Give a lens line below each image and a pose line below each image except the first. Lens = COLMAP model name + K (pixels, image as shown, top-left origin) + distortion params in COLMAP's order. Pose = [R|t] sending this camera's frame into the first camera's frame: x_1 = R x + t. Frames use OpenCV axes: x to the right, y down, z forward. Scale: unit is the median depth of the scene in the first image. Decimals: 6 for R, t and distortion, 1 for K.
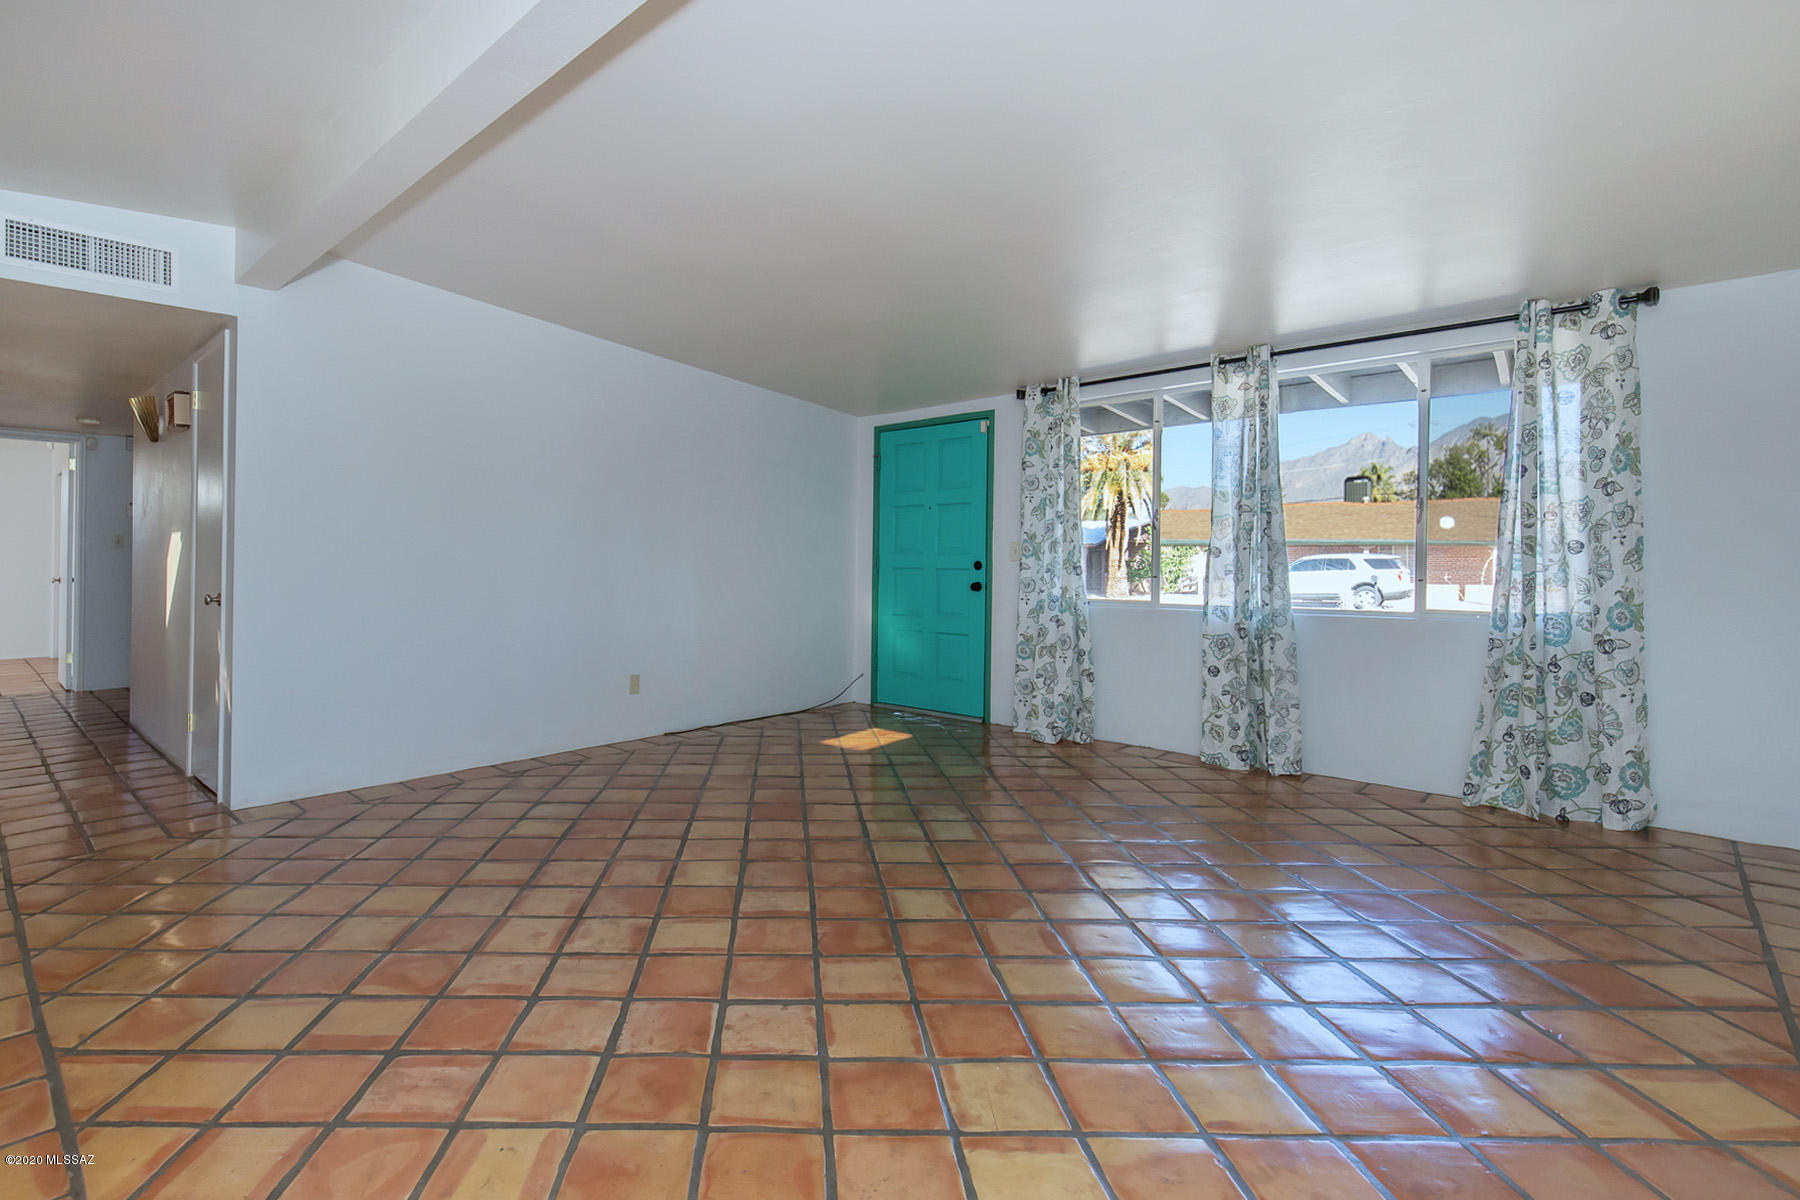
lens RADIAL K [[885.4, 0, 898.2], [0, 885.4, 561.5], [0, 0, 1]] dist [-0.002698, -0.000374]
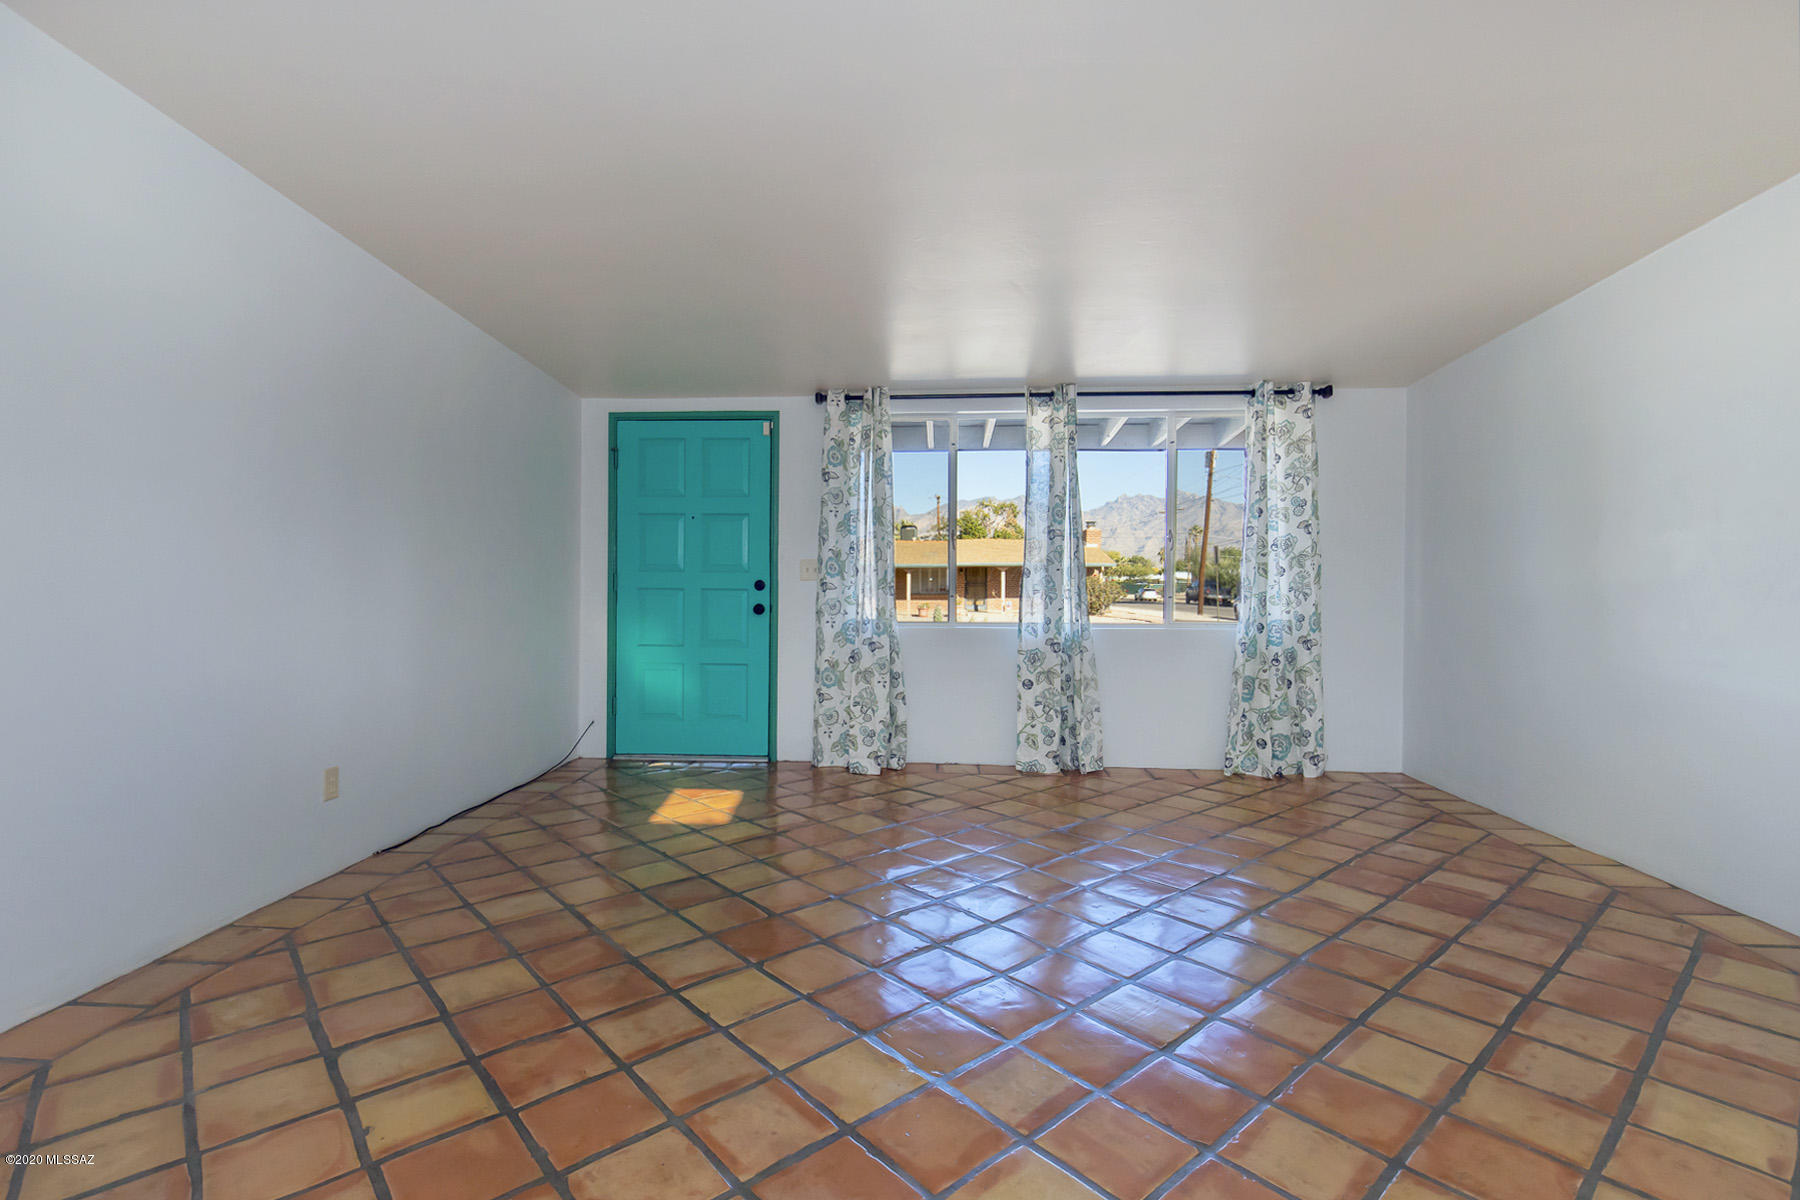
lens RADIAL K [[813.4, 0, 861.1], [0, 813.4, 595.5], [0, 0, 1]] dist [0.002873, 0.000185]
pose [[0.772158, -0.007179, 0.635390, -0.417788], [-0.002131, 0.999901, 0.013887, 0.003783], [-0.635427, -0.012077, 0.772066, 0.369906]]
